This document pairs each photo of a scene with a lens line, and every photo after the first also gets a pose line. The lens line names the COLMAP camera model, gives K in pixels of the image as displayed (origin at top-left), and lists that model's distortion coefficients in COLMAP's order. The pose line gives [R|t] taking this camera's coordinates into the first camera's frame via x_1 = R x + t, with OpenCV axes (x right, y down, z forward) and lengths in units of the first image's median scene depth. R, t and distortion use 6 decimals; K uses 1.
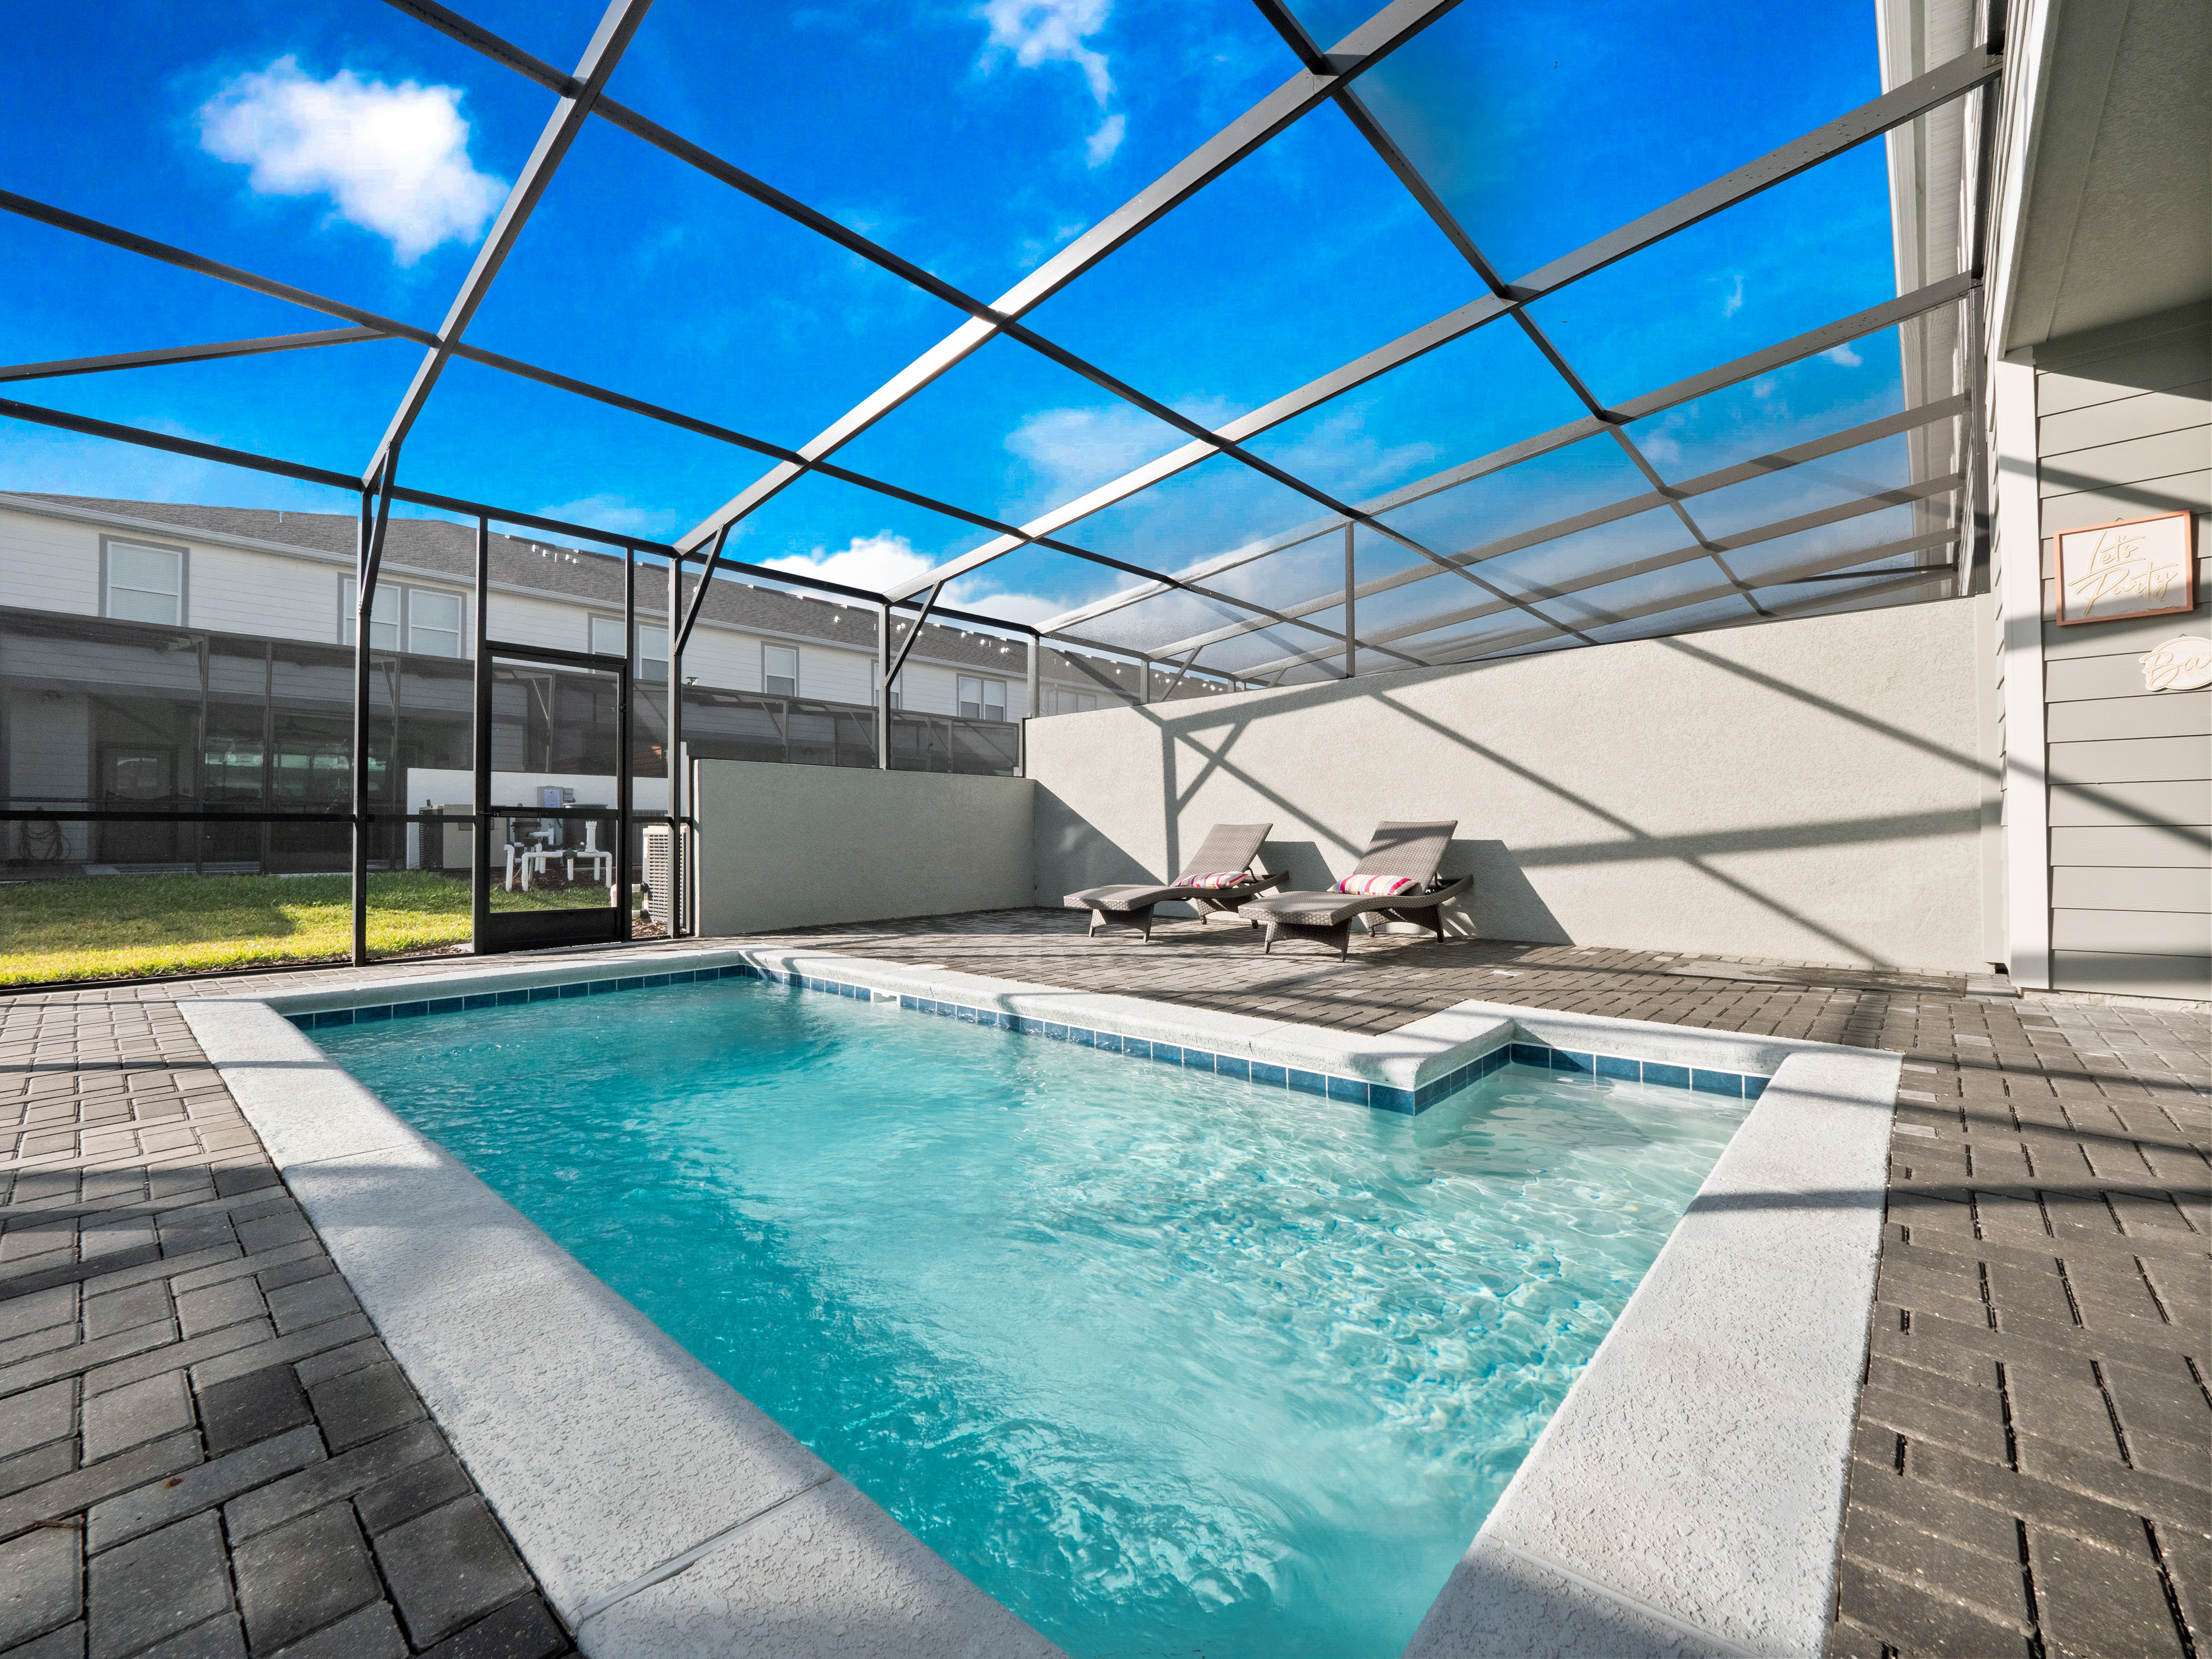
lens RADIAL K [[929.3, 0, 1100.3], [0, 929.3, 844.9], [0, 0, 1]] dist [0.022502, -0.014045]
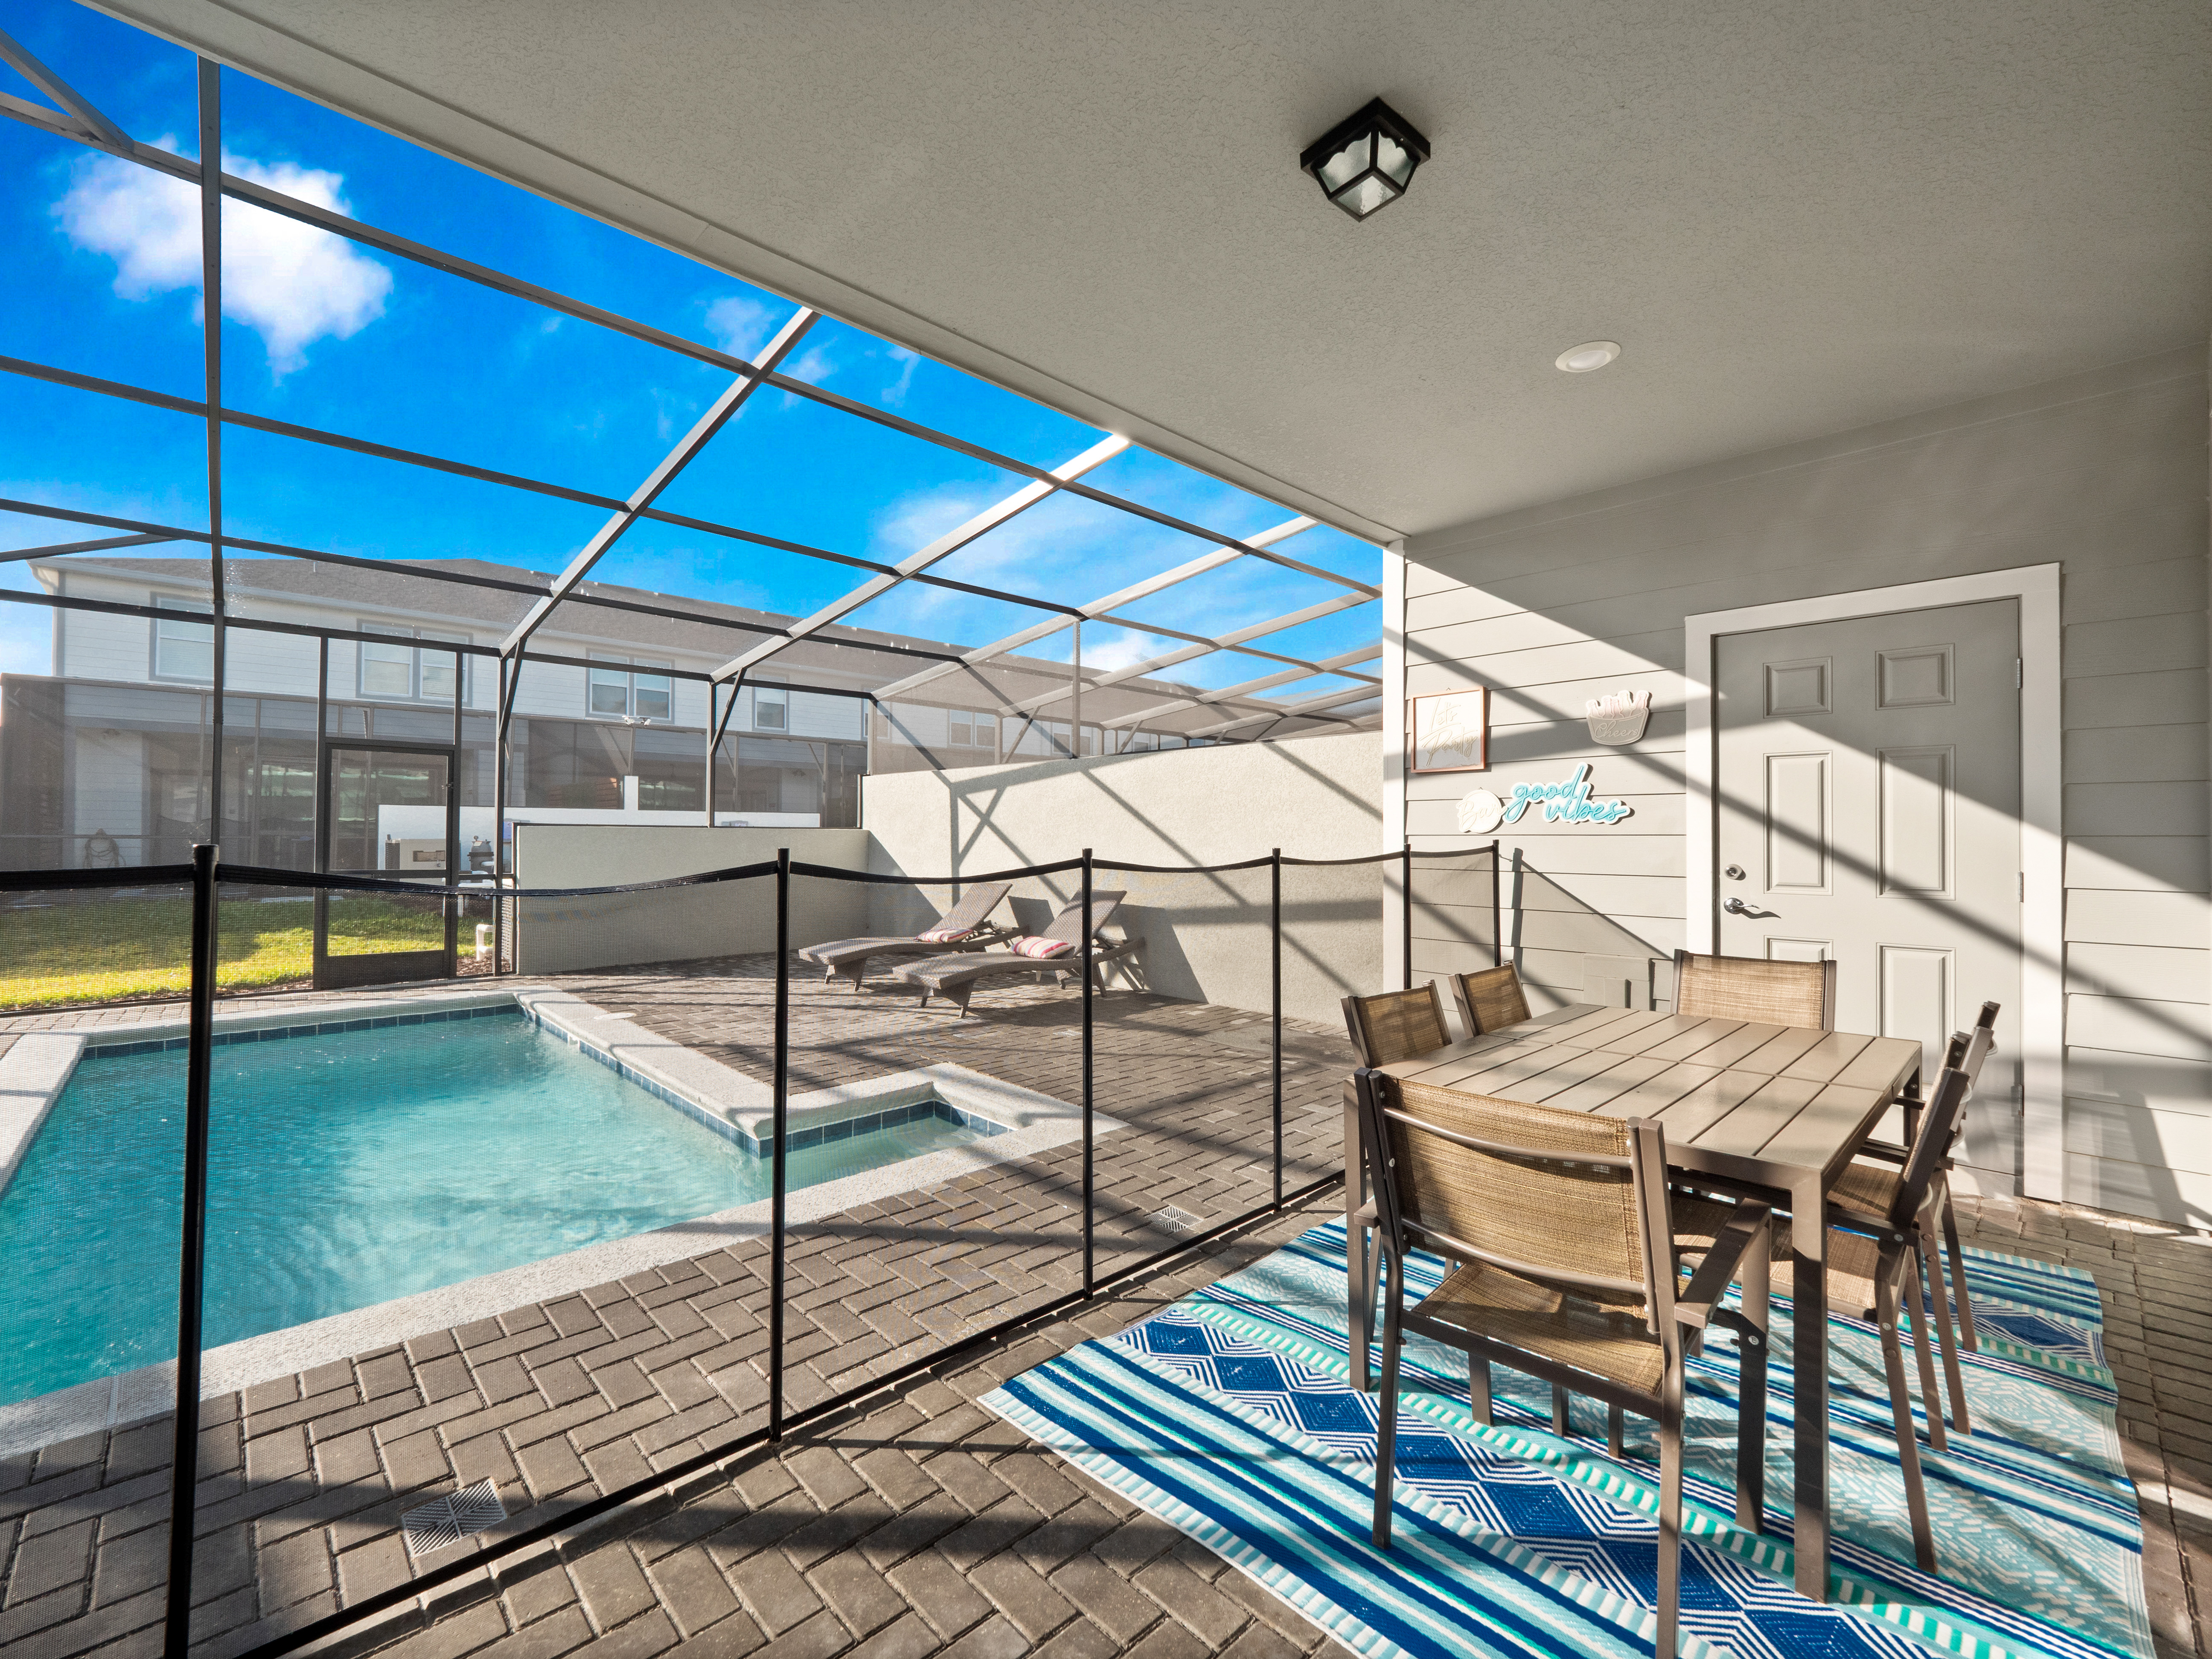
lens RADIAL K [[941.6, 0, 1097.2], [0, 941.6, 833.8], [0, 0, 1]] dist [-0.001401, -0.005556]
pose [[0.997663, 0.008209, -0.067826, 0.417097], [-0.008920, 0.999908, -0.010193, -0.079972], [0.067736, 0.010775, 0.997645, -0.157828]]
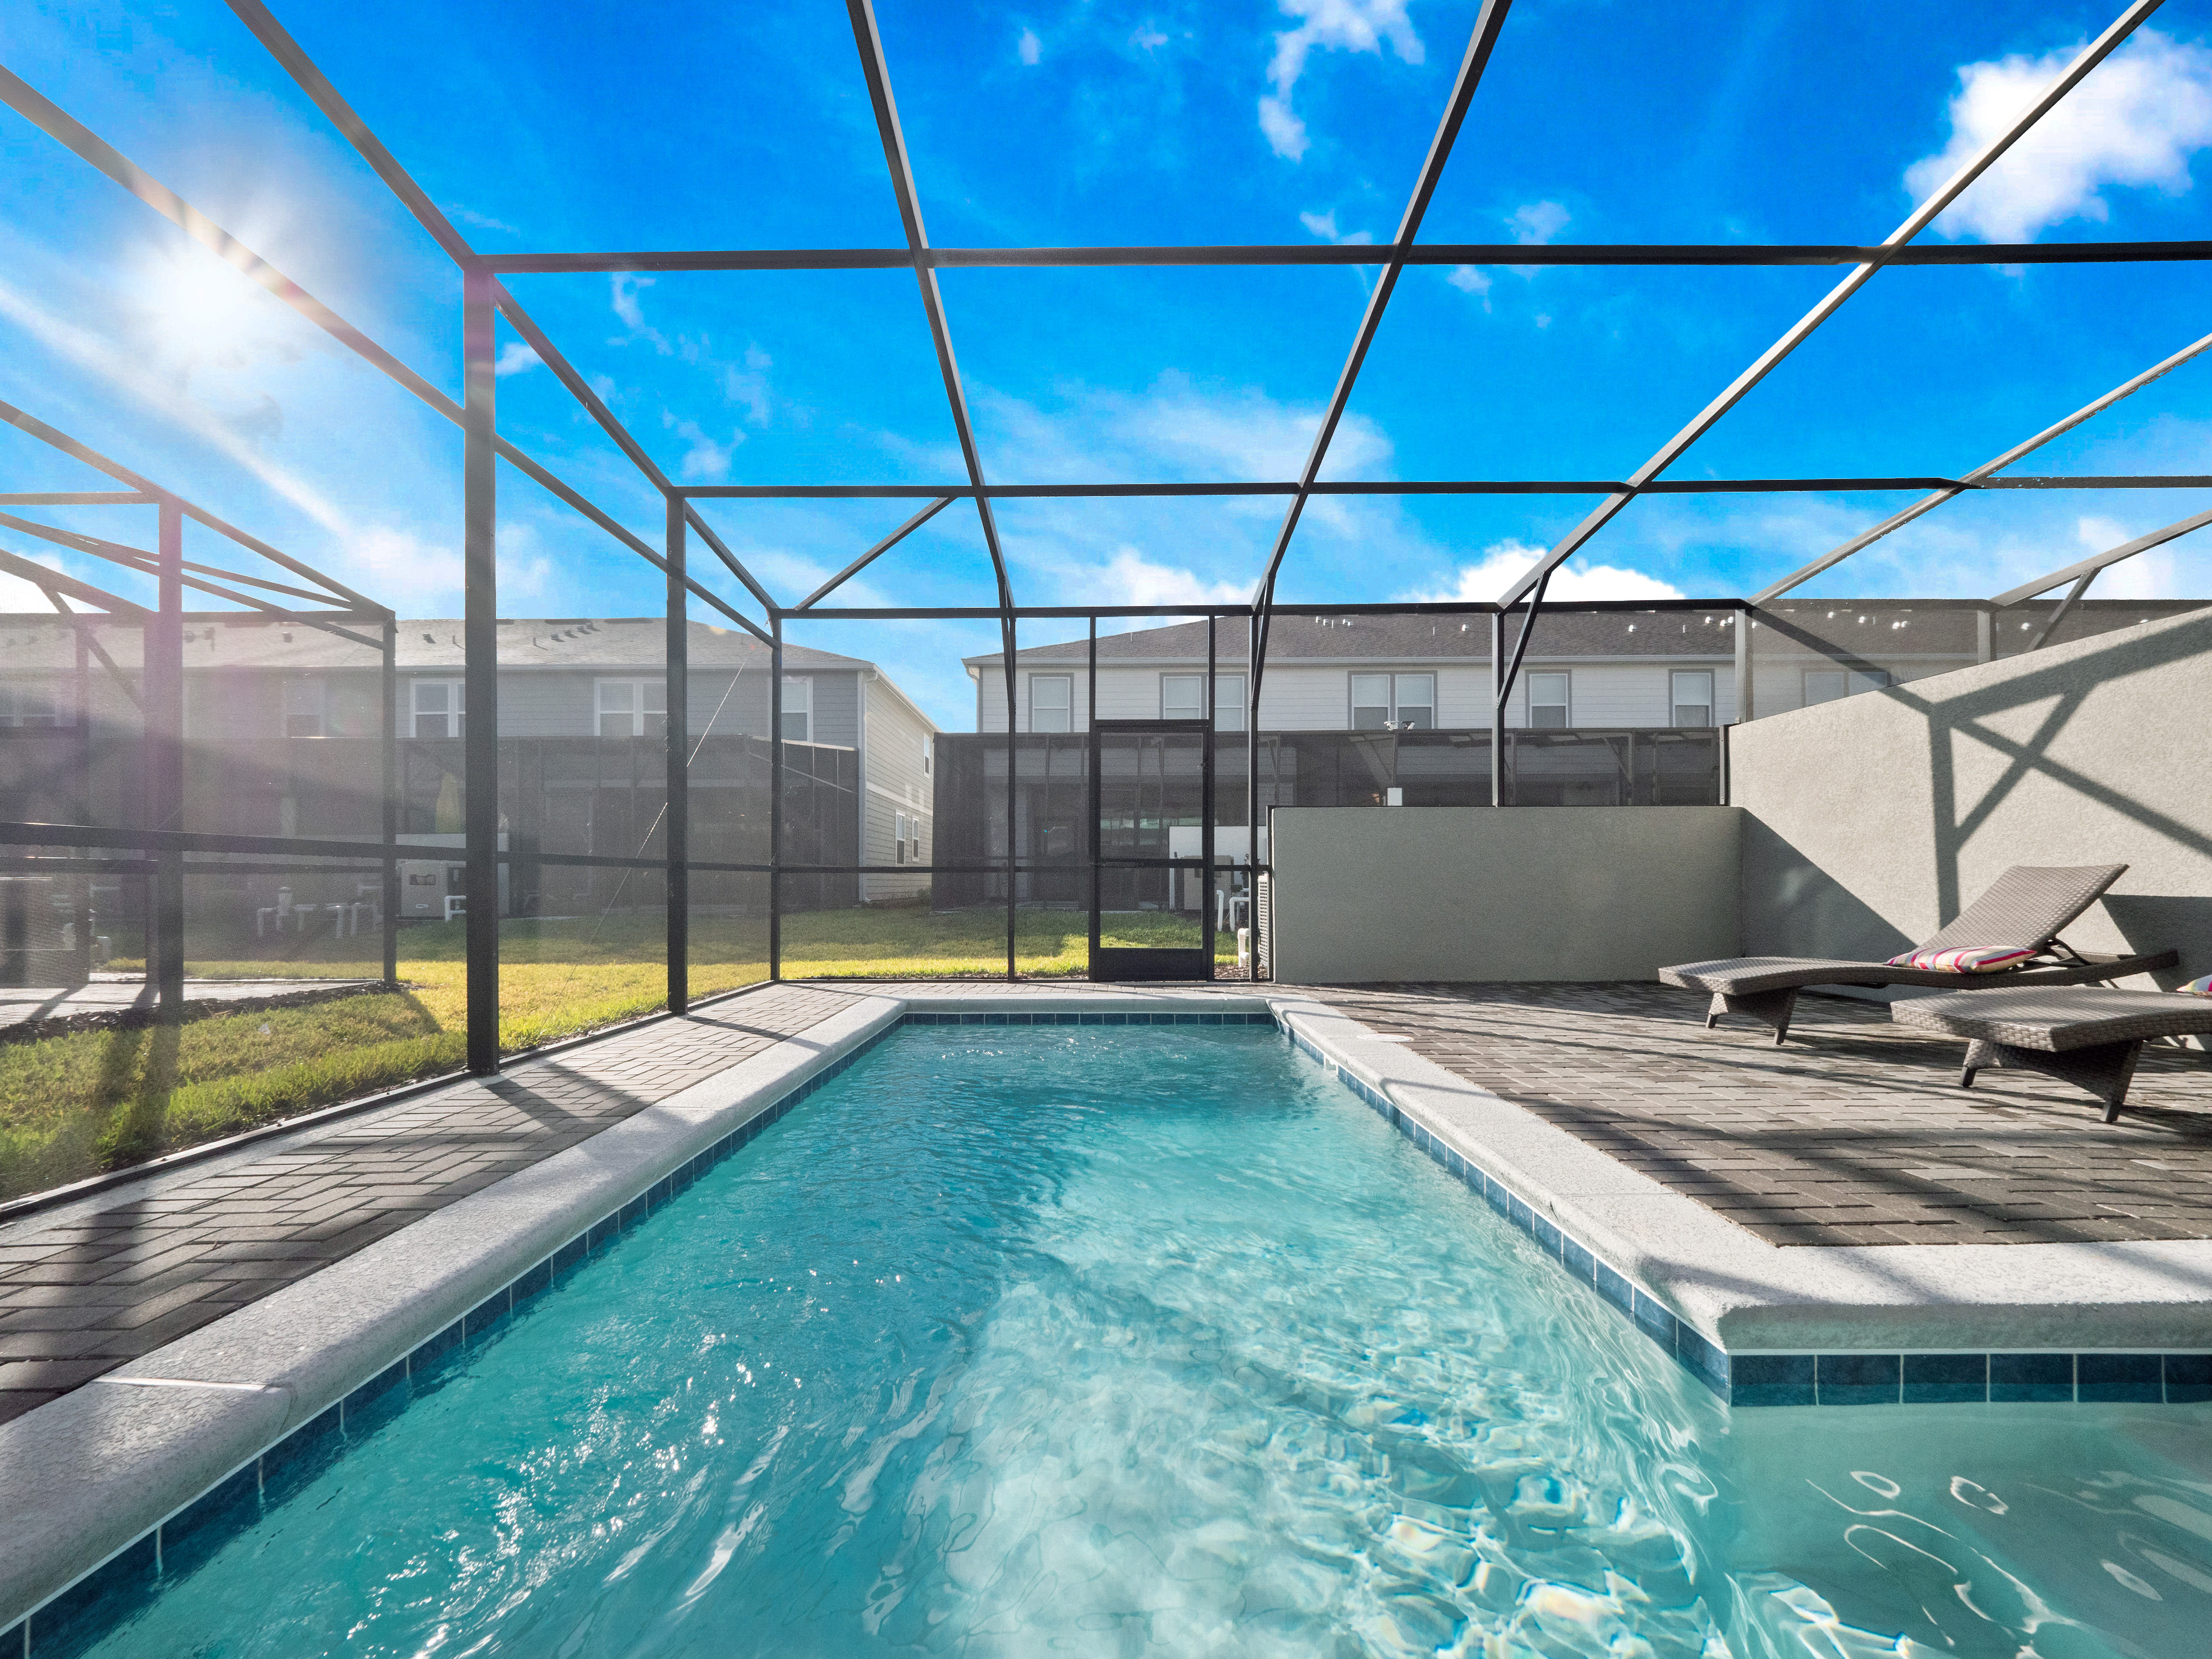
lens RADIAL K [[964.7, 0, 1064.6], [0, 964.7, 890.9], [0, 0, 1]] dist [0.000942, -0.006106]
pose [[0.656555, 0.008104, -0.754235, 0.228197], [-0.006922, 0.999965, 0.004719, -0.005110], [0.754246, 0.002122, 0.656588, 0.148172]]
